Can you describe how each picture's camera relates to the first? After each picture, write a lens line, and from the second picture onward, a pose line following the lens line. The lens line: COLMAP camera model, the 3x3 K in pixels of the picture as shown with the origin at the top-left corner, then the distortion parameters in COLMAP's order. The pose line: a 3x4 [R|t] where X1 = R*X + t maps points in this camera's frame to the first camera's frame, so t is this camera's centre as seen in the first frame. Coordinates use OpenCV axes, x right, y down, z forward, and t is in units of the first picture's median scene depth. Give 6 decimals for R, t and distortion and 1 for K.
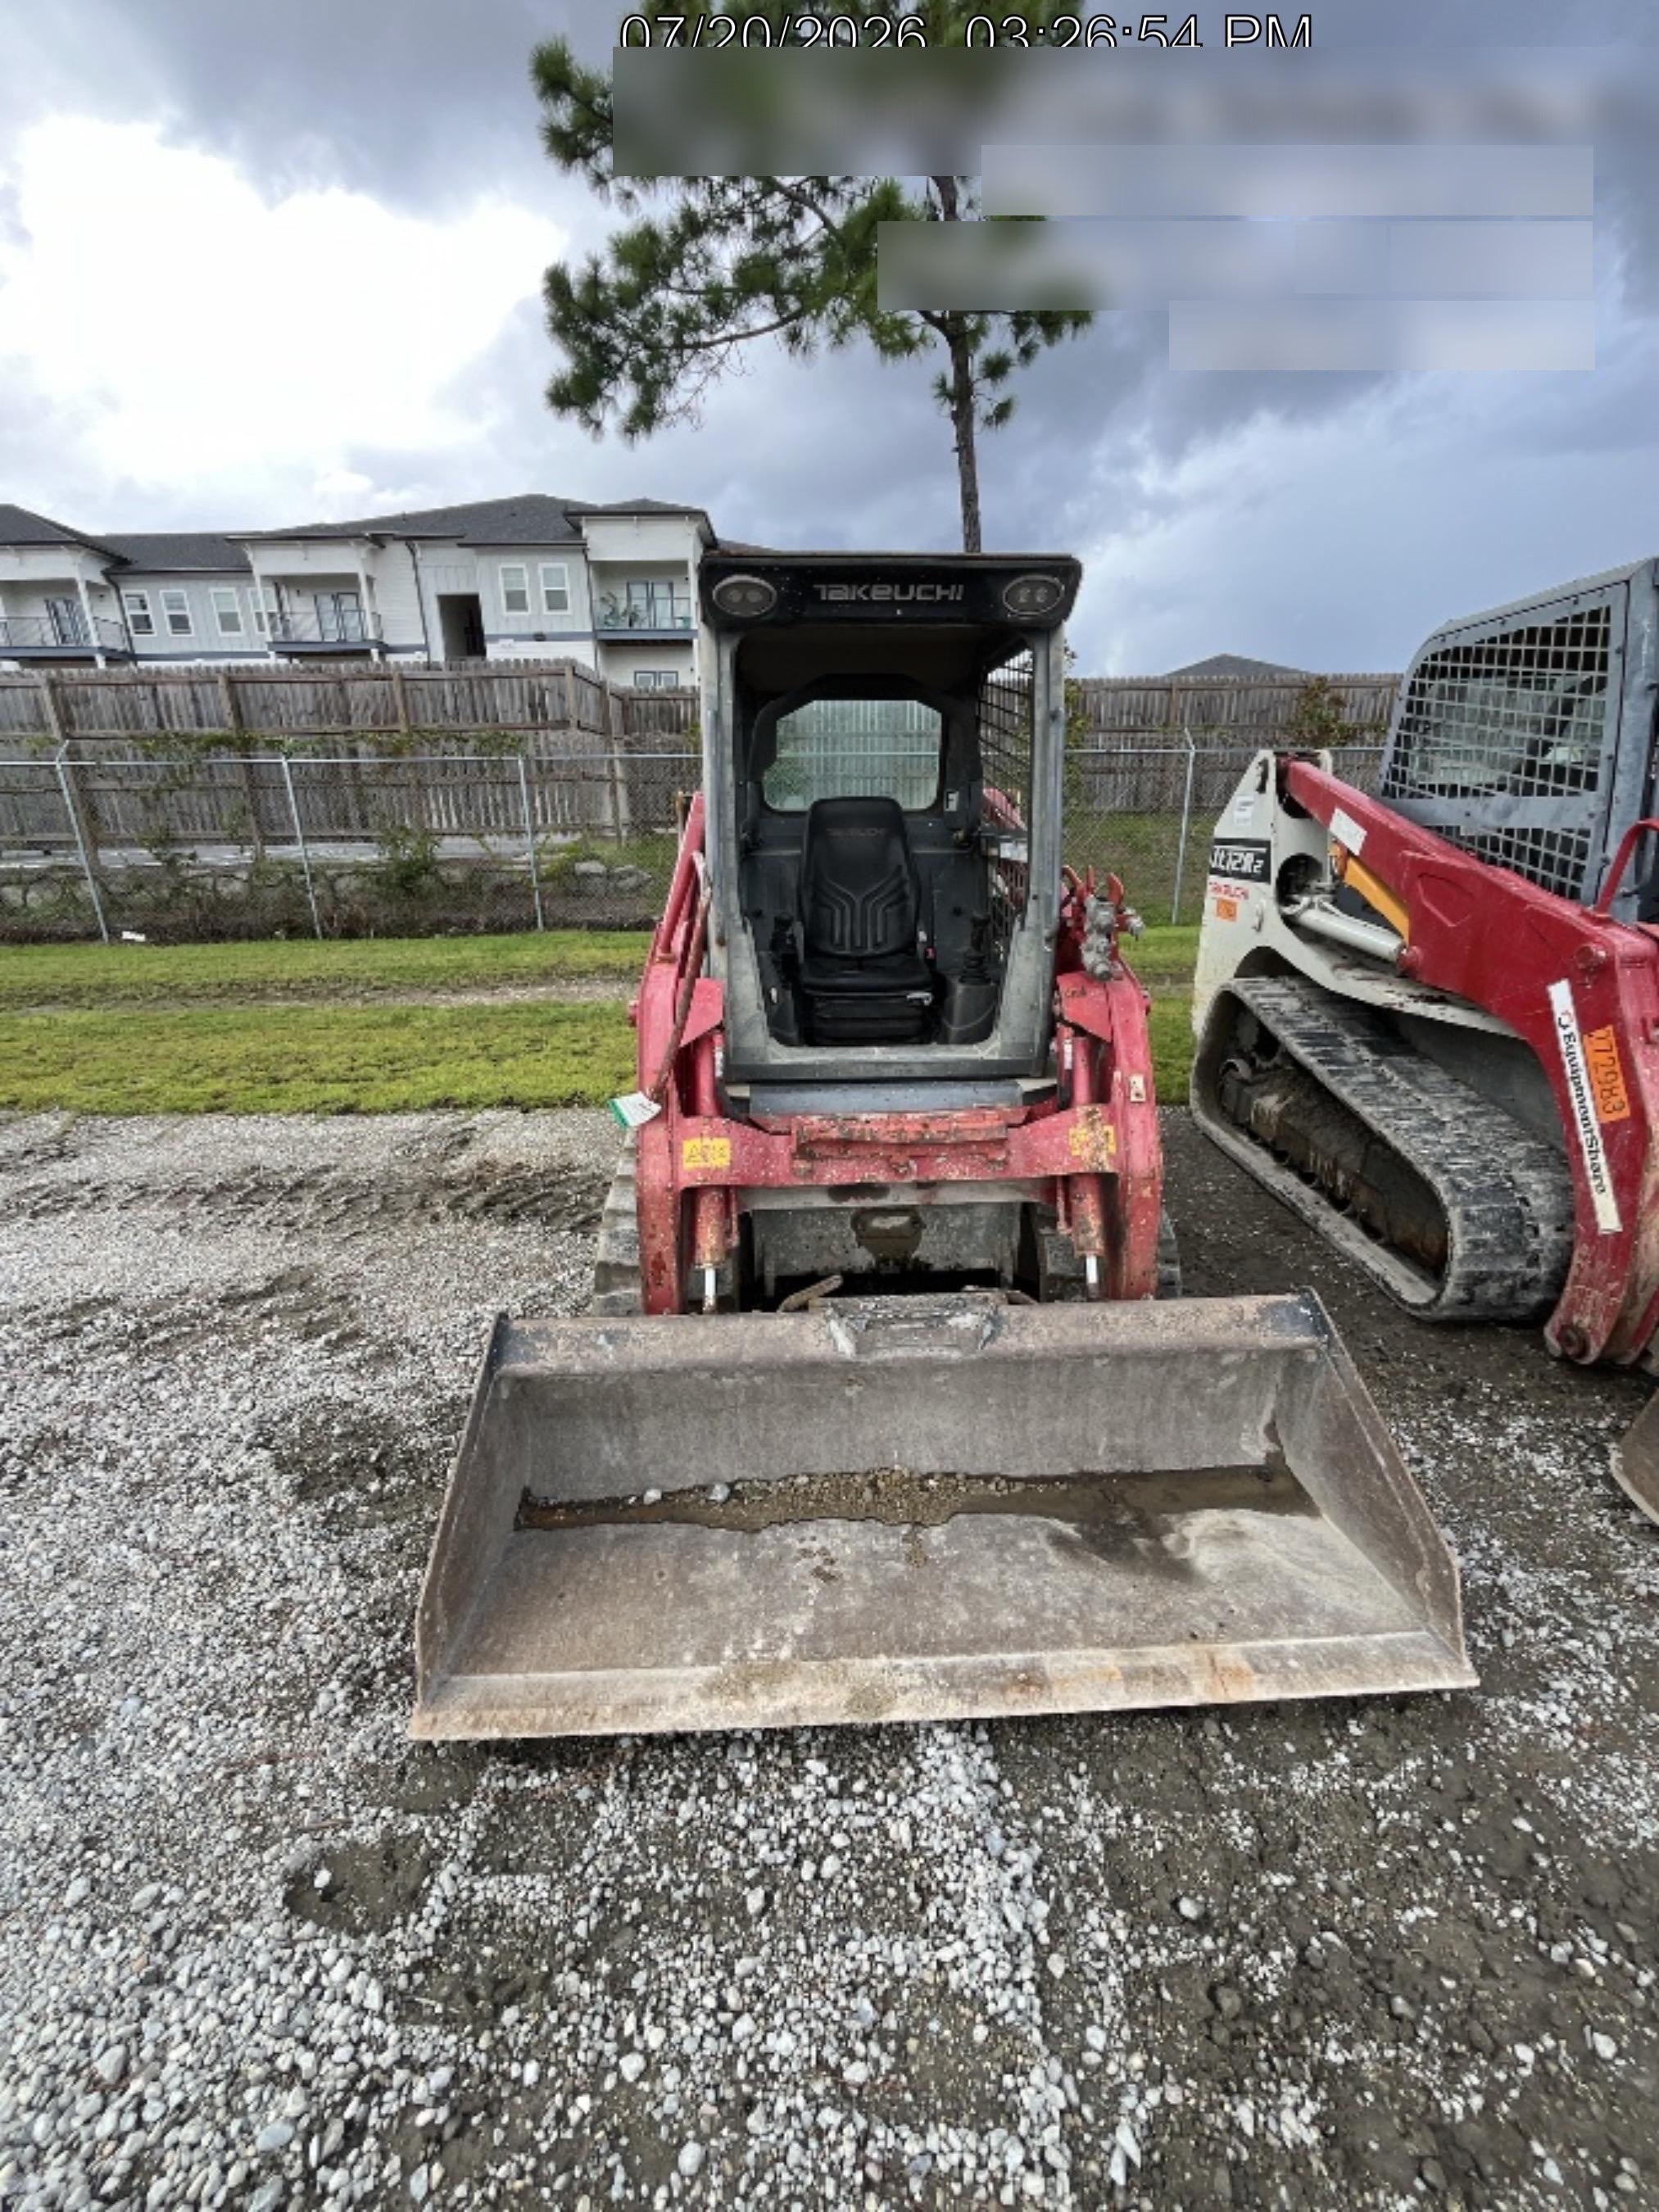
lens RADIAL K [[882.7, 0, 831.3], [0, 882.7, 1107.5], [0, 0, 1]] dist [-0.003694, 0.000349]
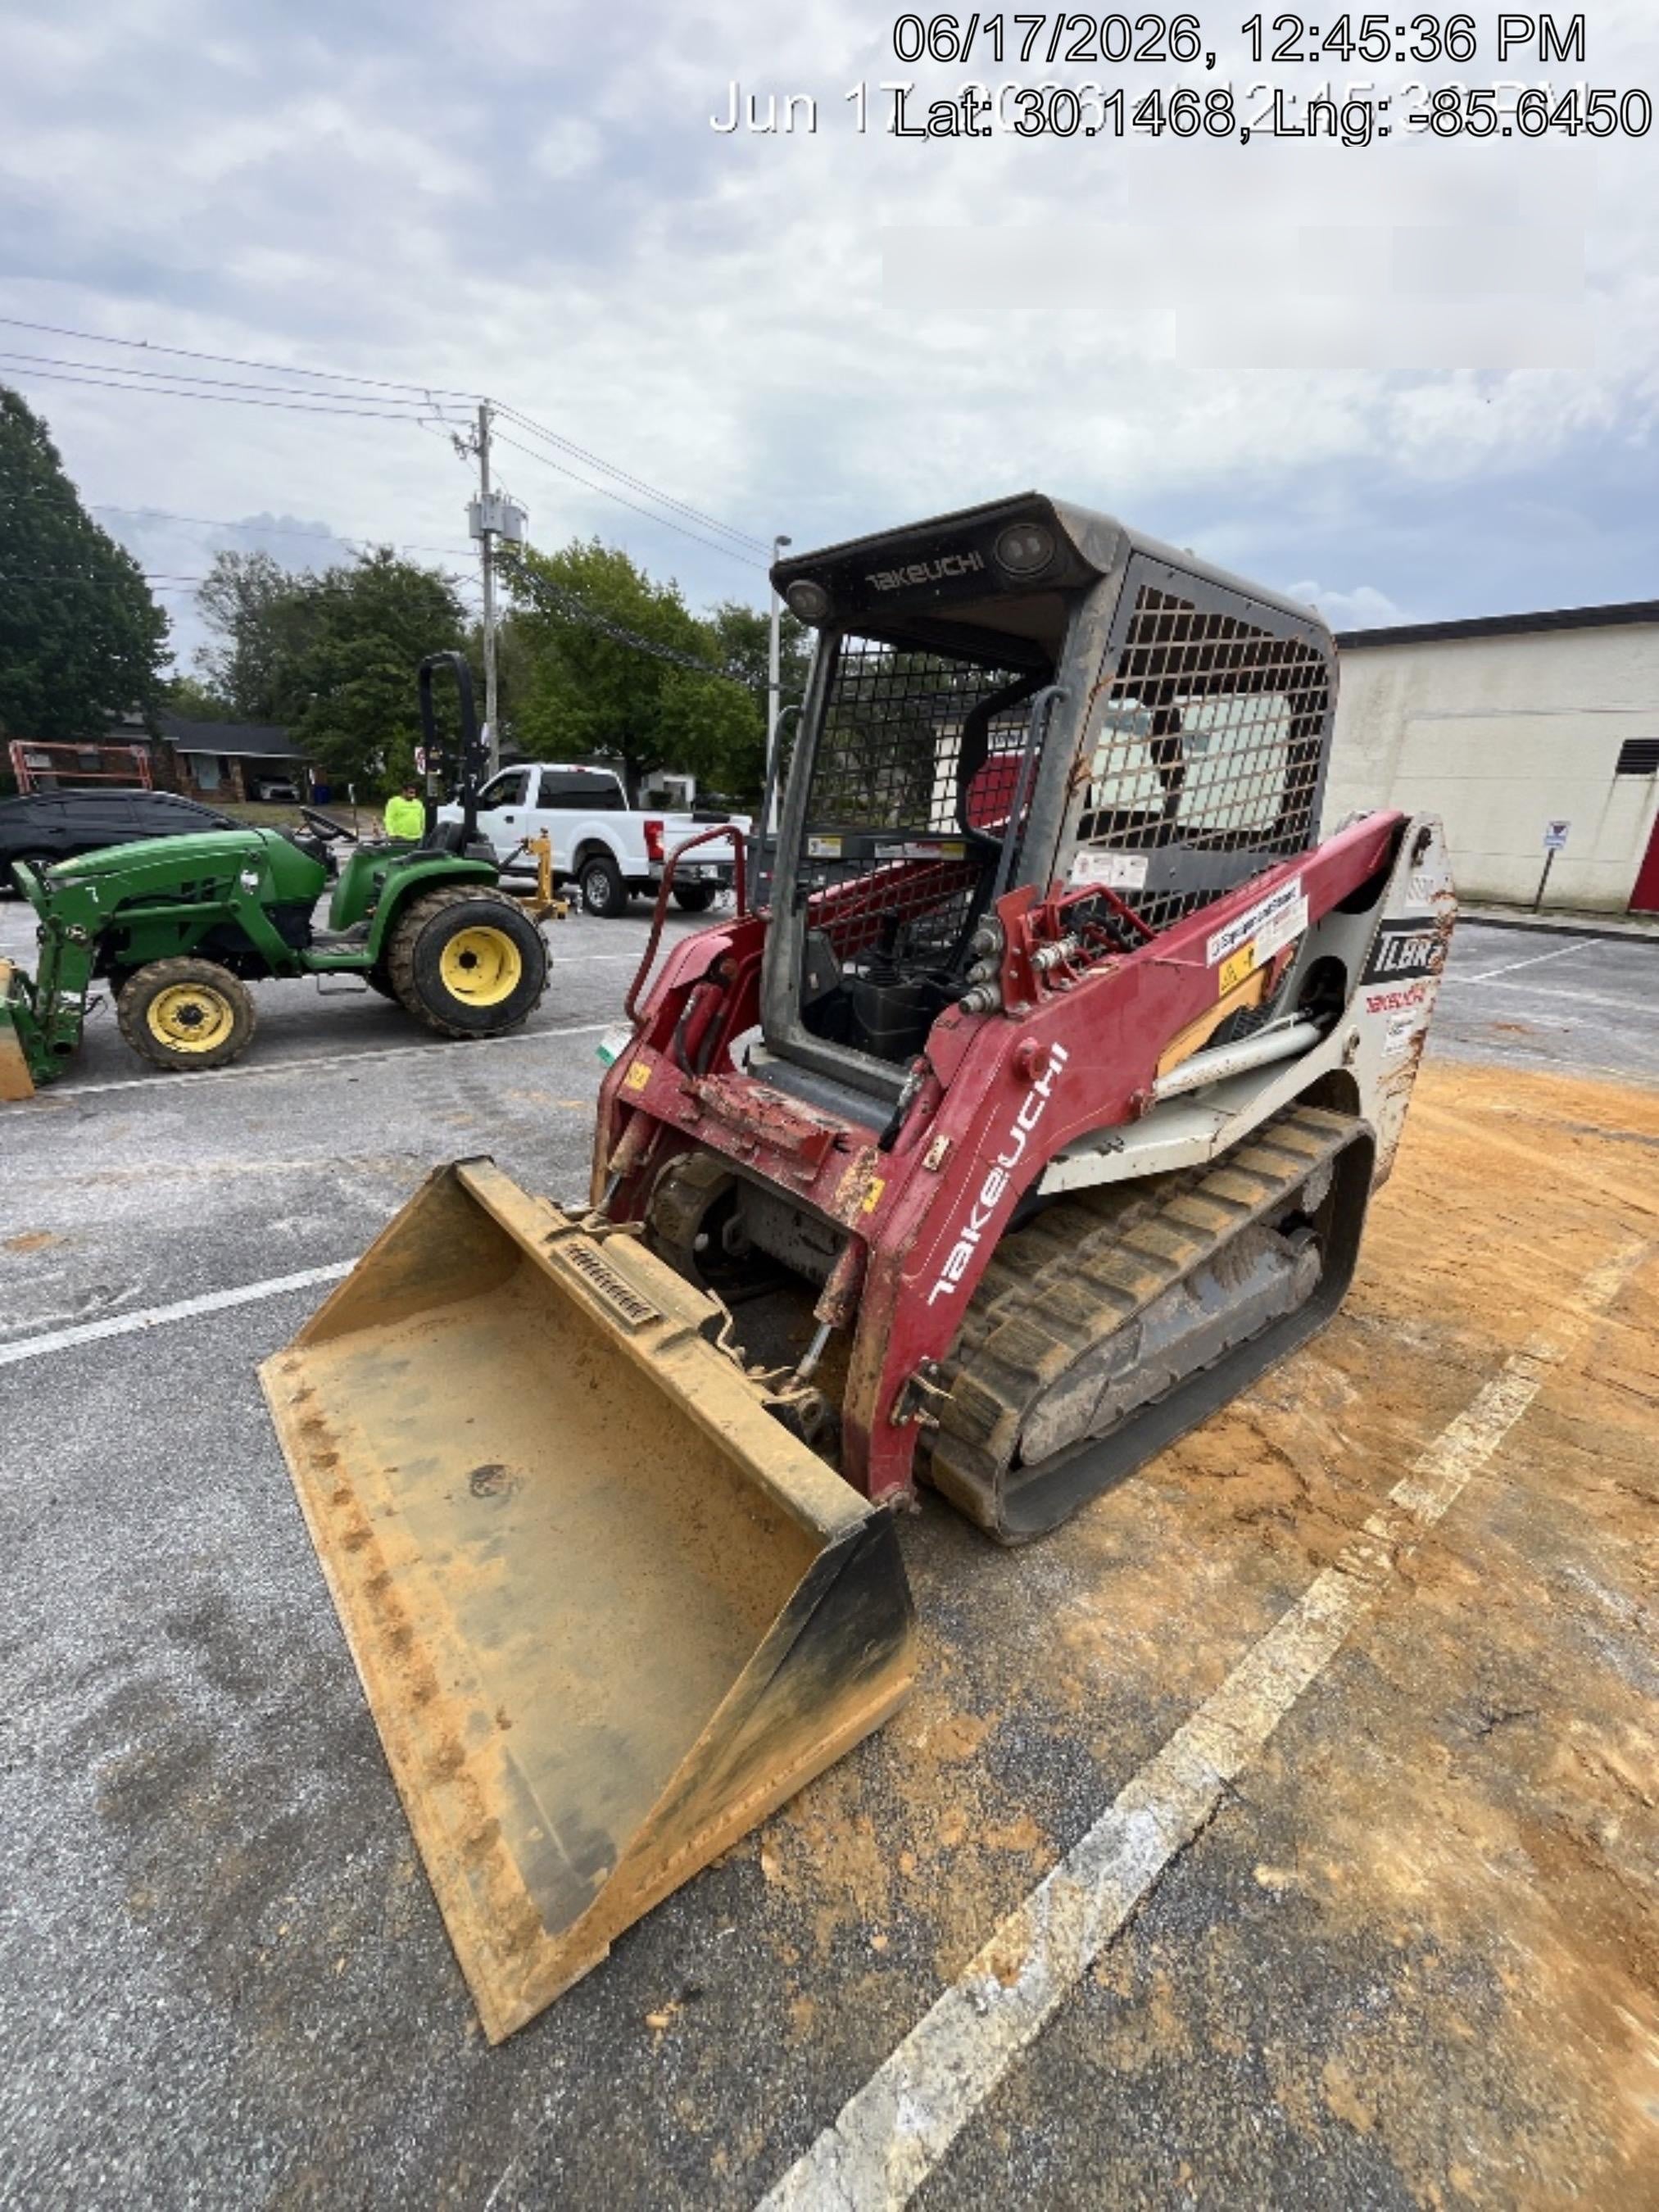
lens RADIAL K [[898.6, 0, 825.1], [0, 898.6, 1091.8], [0, 0, 1]] dist [-0.004312, -0.000270]
pose [[0.591127, 0.275582, -0.758039, 0.900058], [-0.324423, 0.941682, 0.089357, -0.113928], [0.738457, 0.193104, 0.646059, 0.416082]]
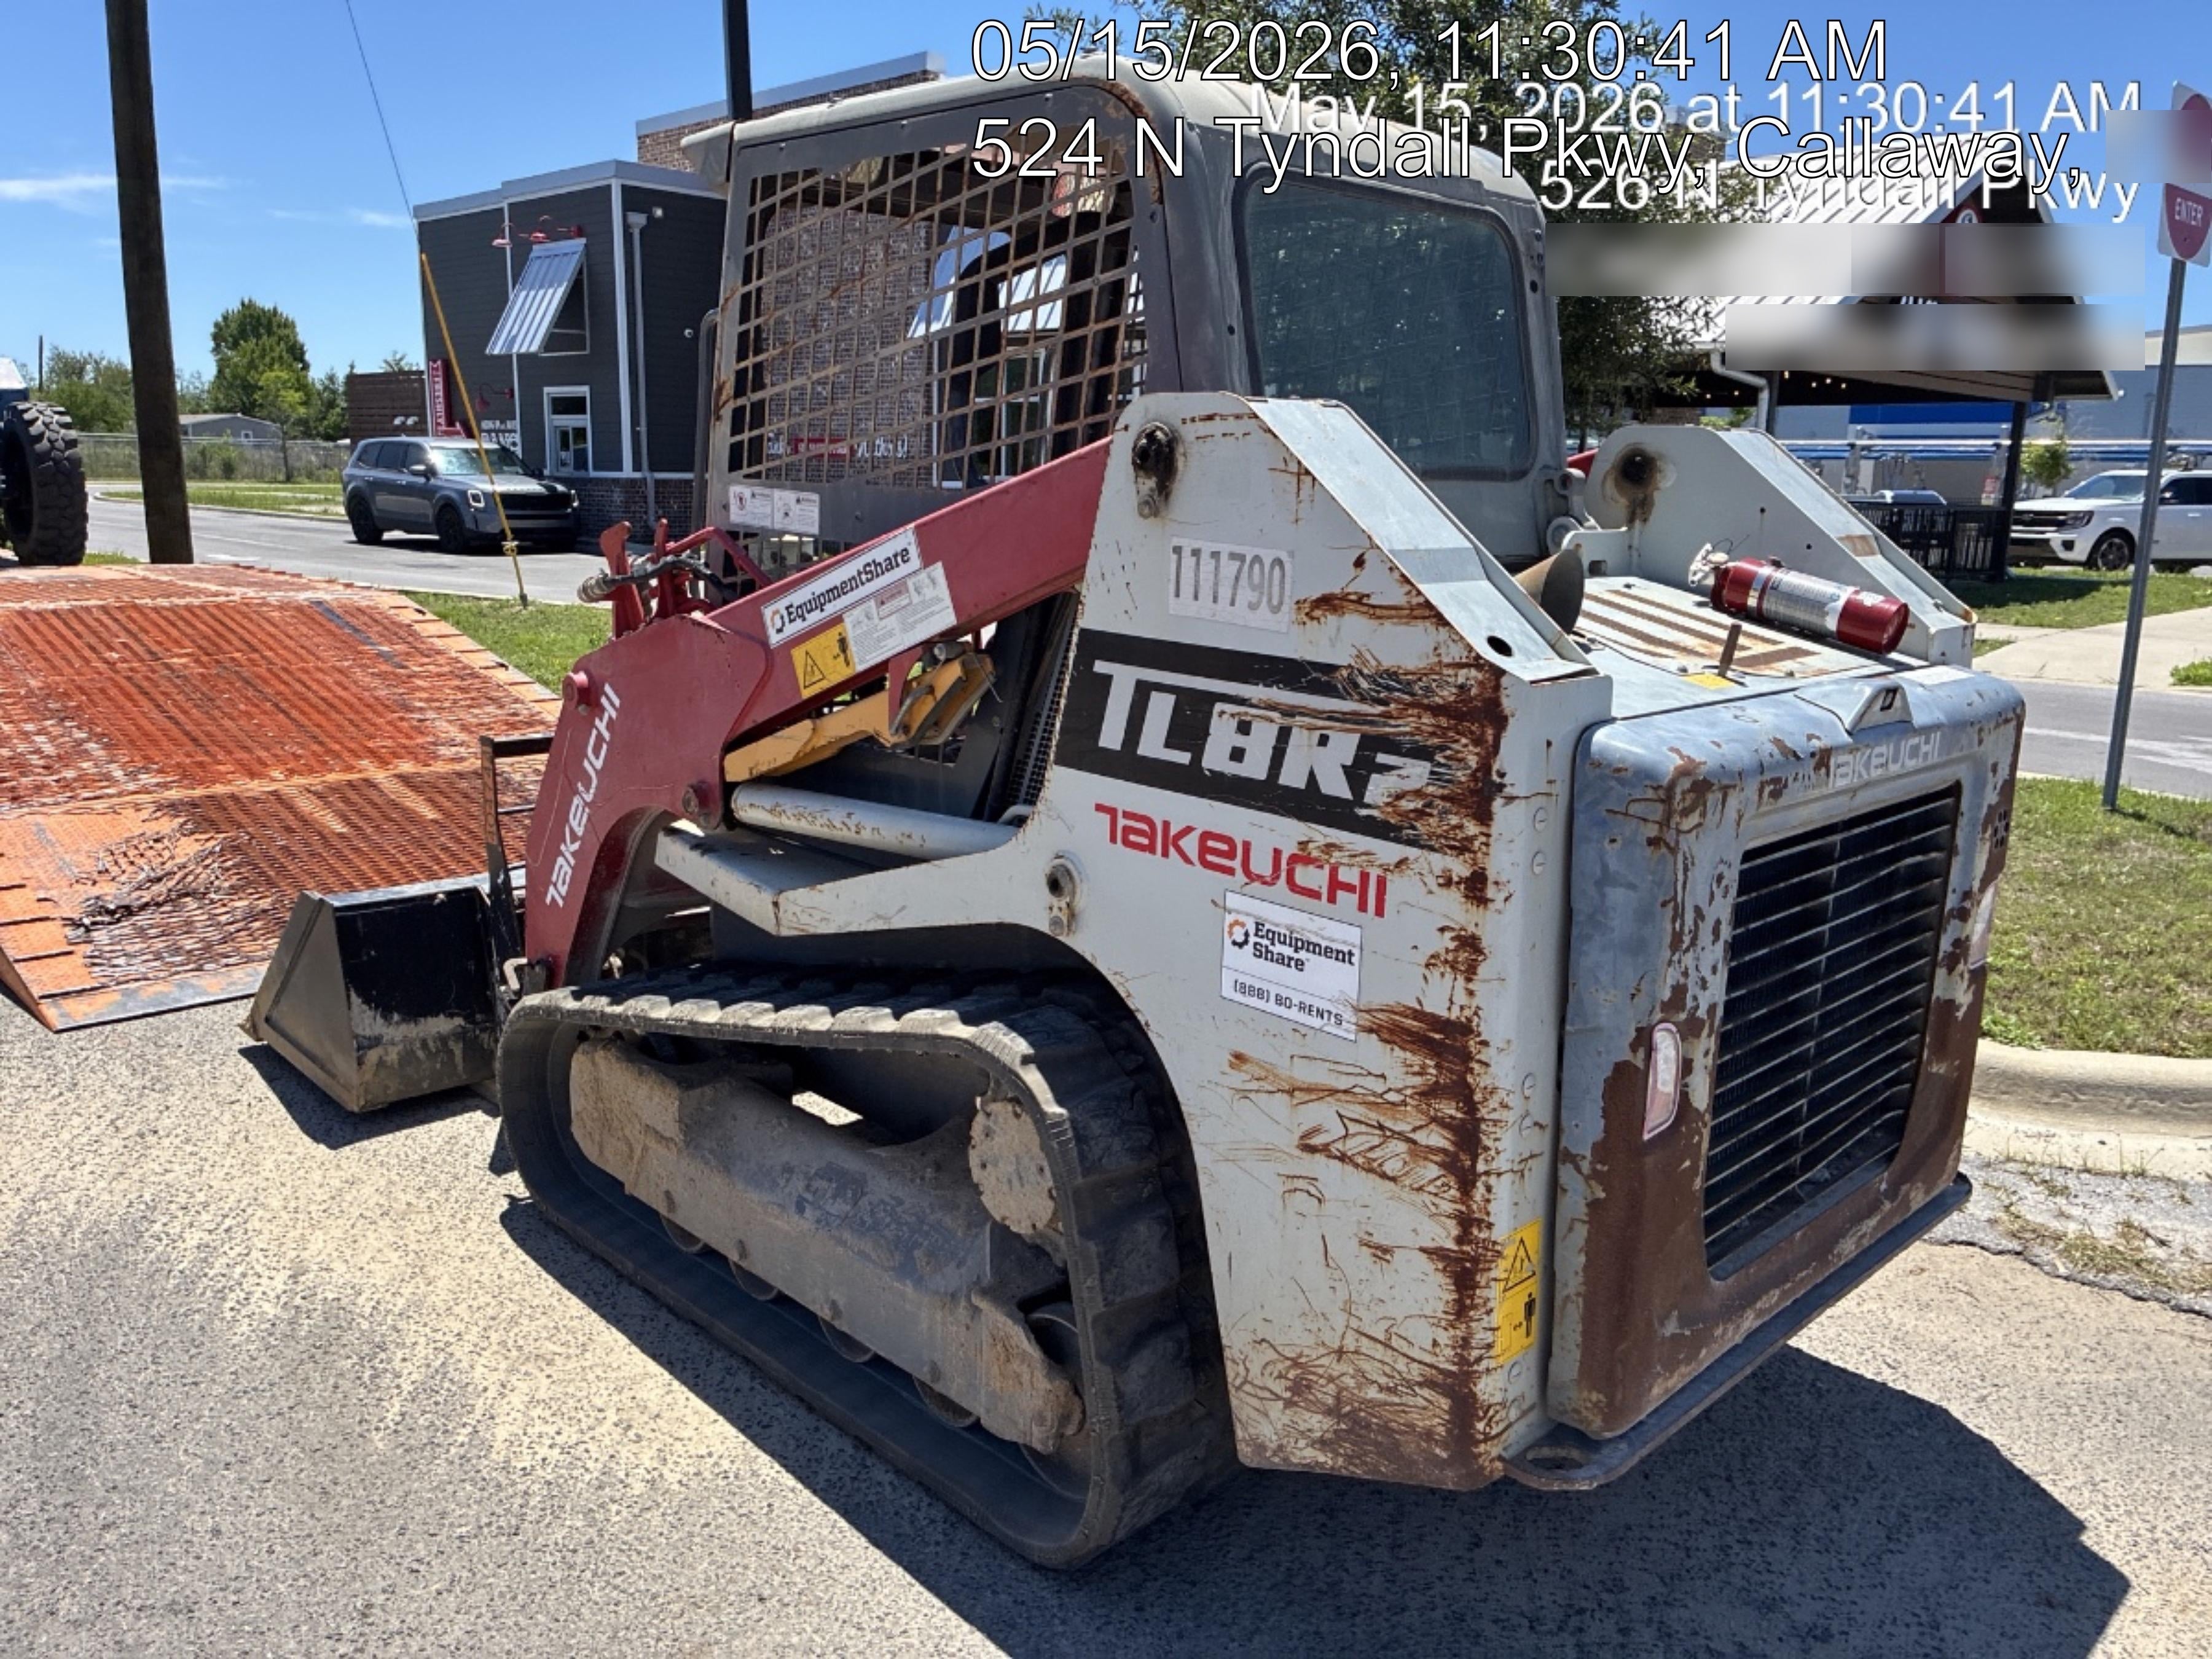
lens RADIAL K [[1689.9, 0, 1136.4], [0, 1689.9, 826.4], [0, 0, 1]] dist [0.129819, -0.413216]
pose [[-0.743019, 0.127952, -0.656925, 1.048466], [-0.237546, 0.867229, 0.437591, -0.833115], [0.625695, 0.481188, -0.613973, 2.437338]]
